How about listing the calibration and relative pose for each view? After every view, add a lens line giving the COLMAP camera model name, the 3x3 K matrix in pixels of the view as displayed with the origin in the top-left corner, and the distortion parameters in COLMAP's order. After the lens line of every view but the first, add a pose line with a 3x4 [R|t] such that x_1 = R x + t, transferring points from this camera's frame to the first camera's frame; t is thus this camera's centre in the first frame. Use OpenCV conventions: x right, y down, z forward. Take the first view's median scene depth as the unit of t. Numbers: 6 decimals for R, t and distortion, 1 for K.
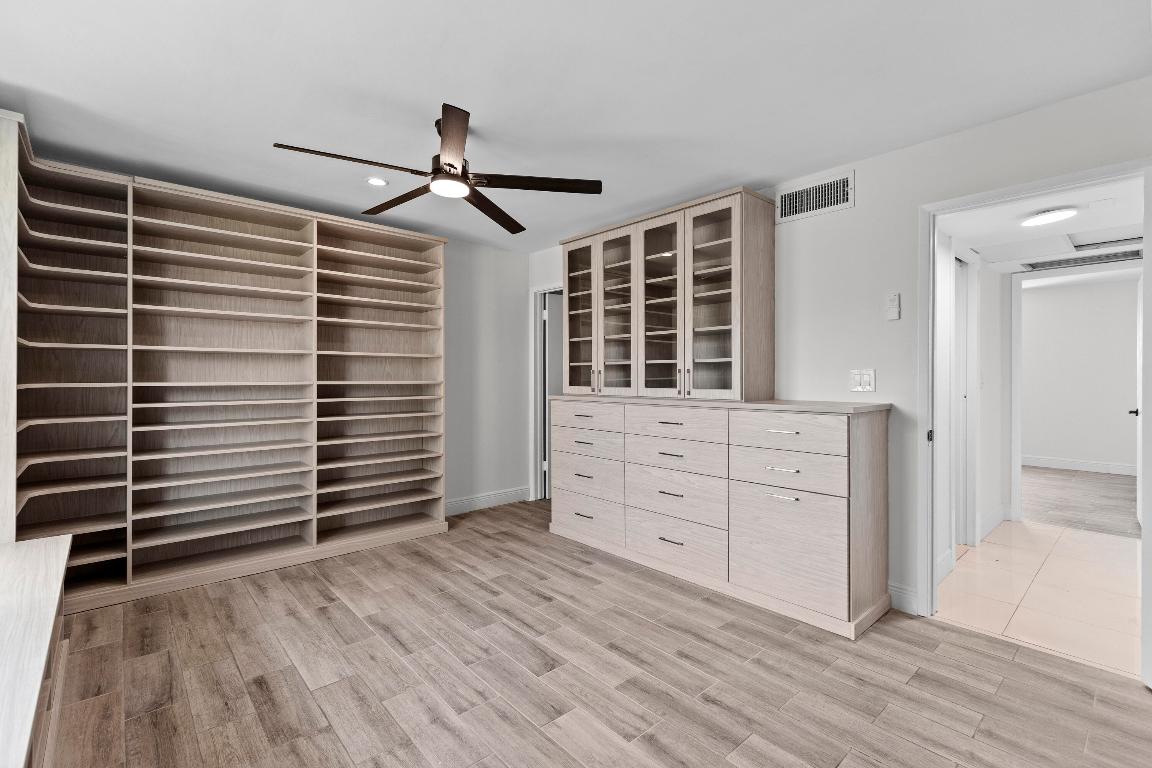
lens RADIAL K [[520.2, 0, 577.7], [0, 520.2, 379.4], [0, 0, 1]] dist [0.002485, -0.002213]
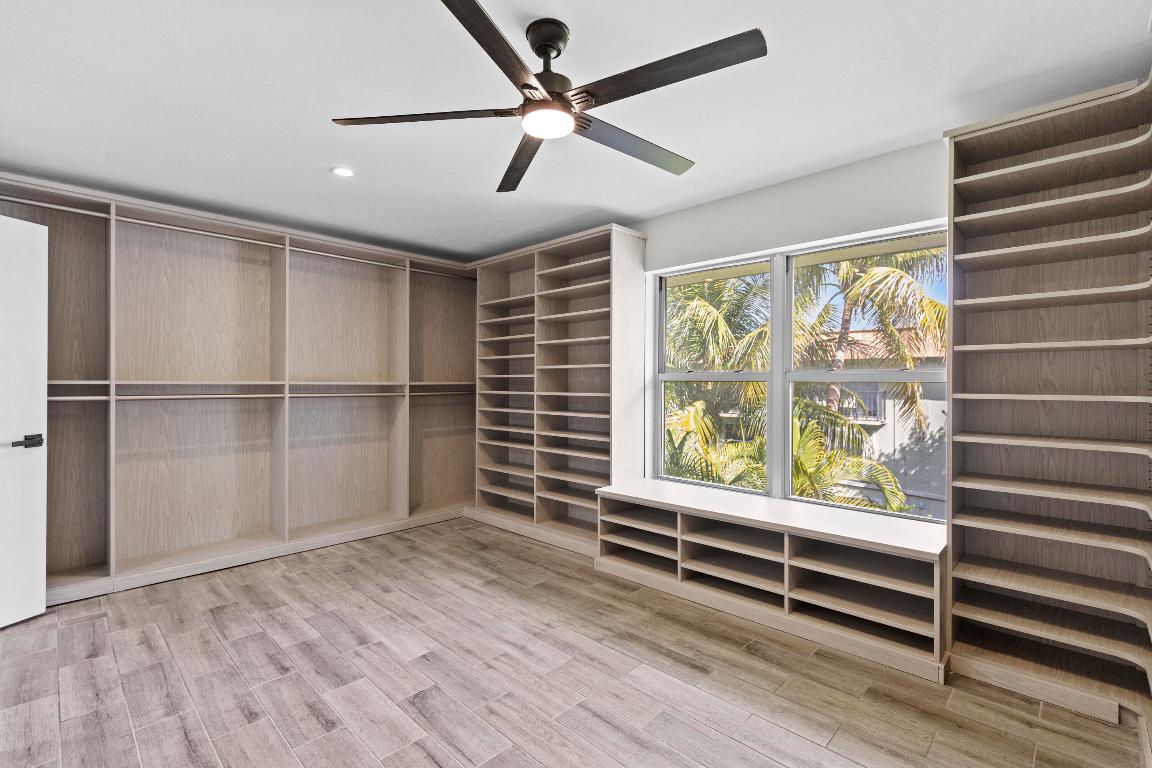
lens RADIAL K [[520.2, 0, 574.3], [0, 520.2, 384.1], [0, 0, 1]] dist [0.002485, -0.002213]
pose [[-0.997980, -0.003743, -0.063425, -0.292597], [-0.004065, 0.999980, 0.004945, -0.009730], [0.063406, 0.005192, -0.997974, 2.122862]]
